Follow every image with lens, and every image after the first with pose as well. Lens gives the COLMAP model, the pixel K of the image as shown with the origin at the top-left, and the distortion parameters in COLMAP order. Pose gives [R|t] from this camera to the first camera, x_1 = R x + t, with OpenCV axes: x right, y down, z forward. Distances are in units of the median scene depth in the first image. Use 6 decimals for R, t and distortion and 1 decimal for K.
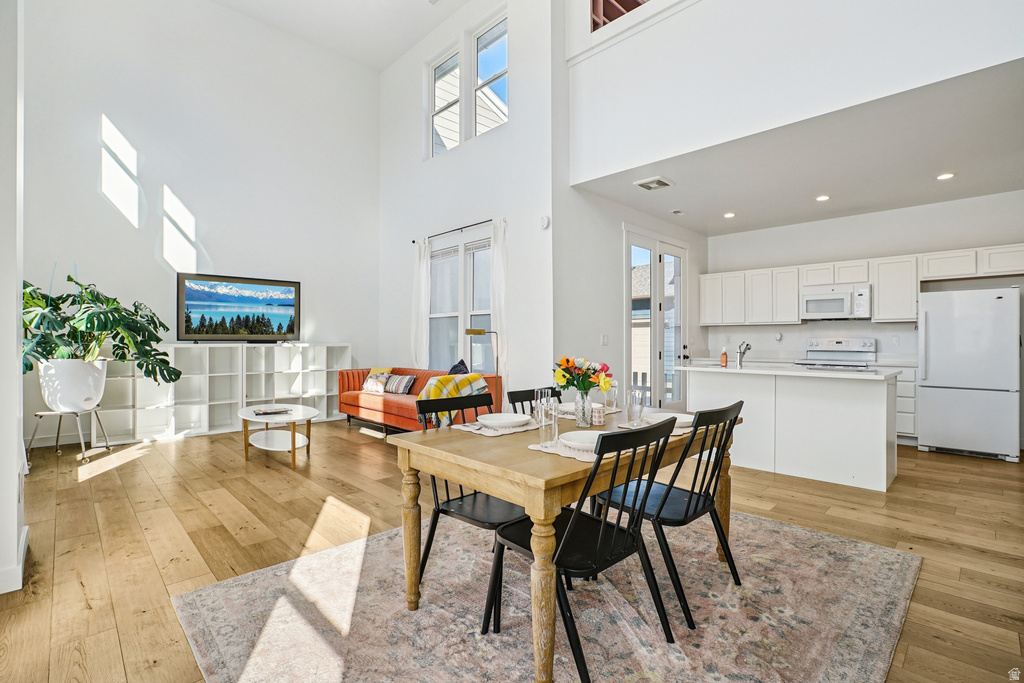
lens RADIAL K [[472.7, 0, 506.1], [0, 472.7, 343.5], [0, 0, 1]] dist [-0.033224, 0.007028]
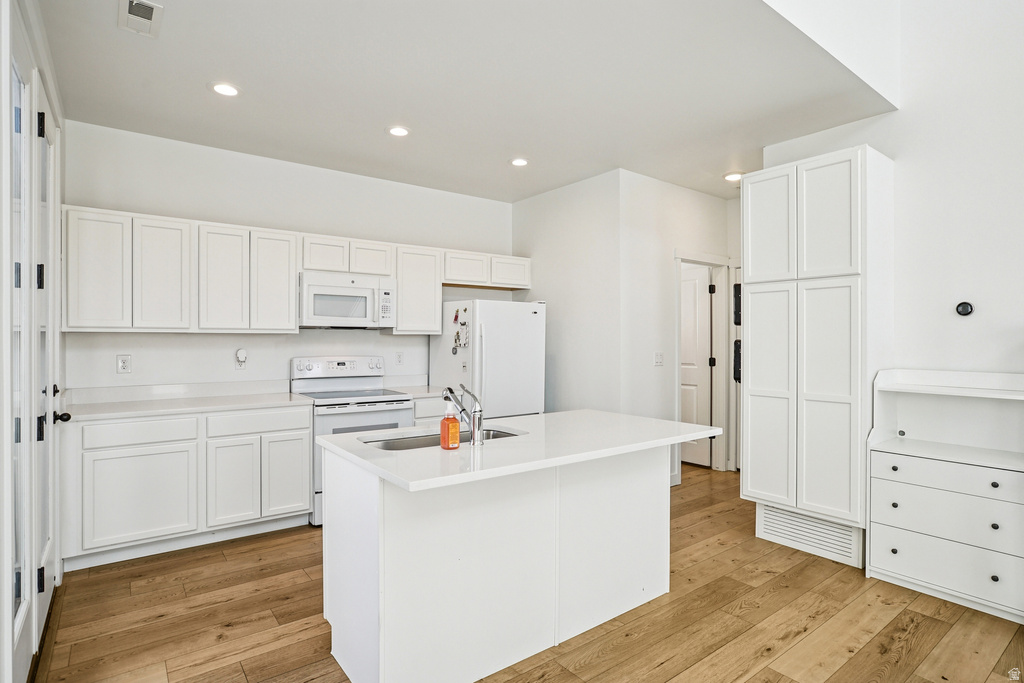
lens RADIAL K [[536.9, 0, 502.4], [0, 536.9, 346.4], [0, 0, 1]] dist [-0.060557, 0.002030]
pose [[0.130706, -0.015526, 0.991300, 0.007697], [0.002266, 0.999879, 0.015362, -0.039616], [-0.991419, 0.000238, 0.130726, 0.736850]]
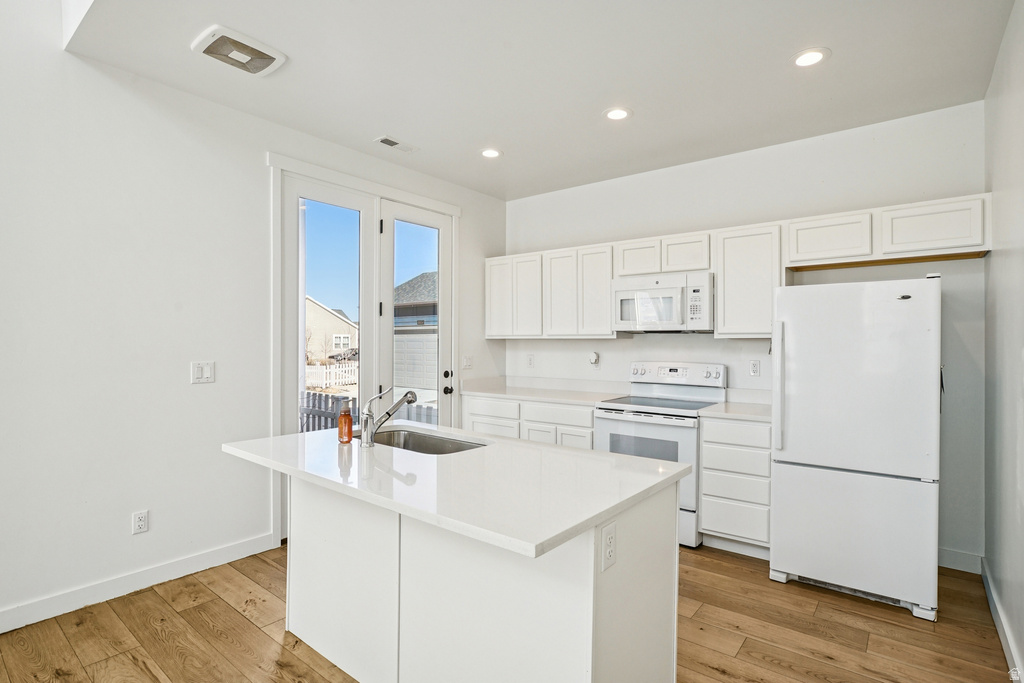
lens RADIAL K [[500.0, 0, 515.8], [0, 500.0, 346.2], [0, 0, 1]] dist [-0.028224, 0.003218]
pose [[0.992019, -0.002647, 0.126058, 0.463199], [0.001889, 0.999979, 0.006133, -0.040219], [-0.126071, -0.005846, 0.992004, 0.411419]]
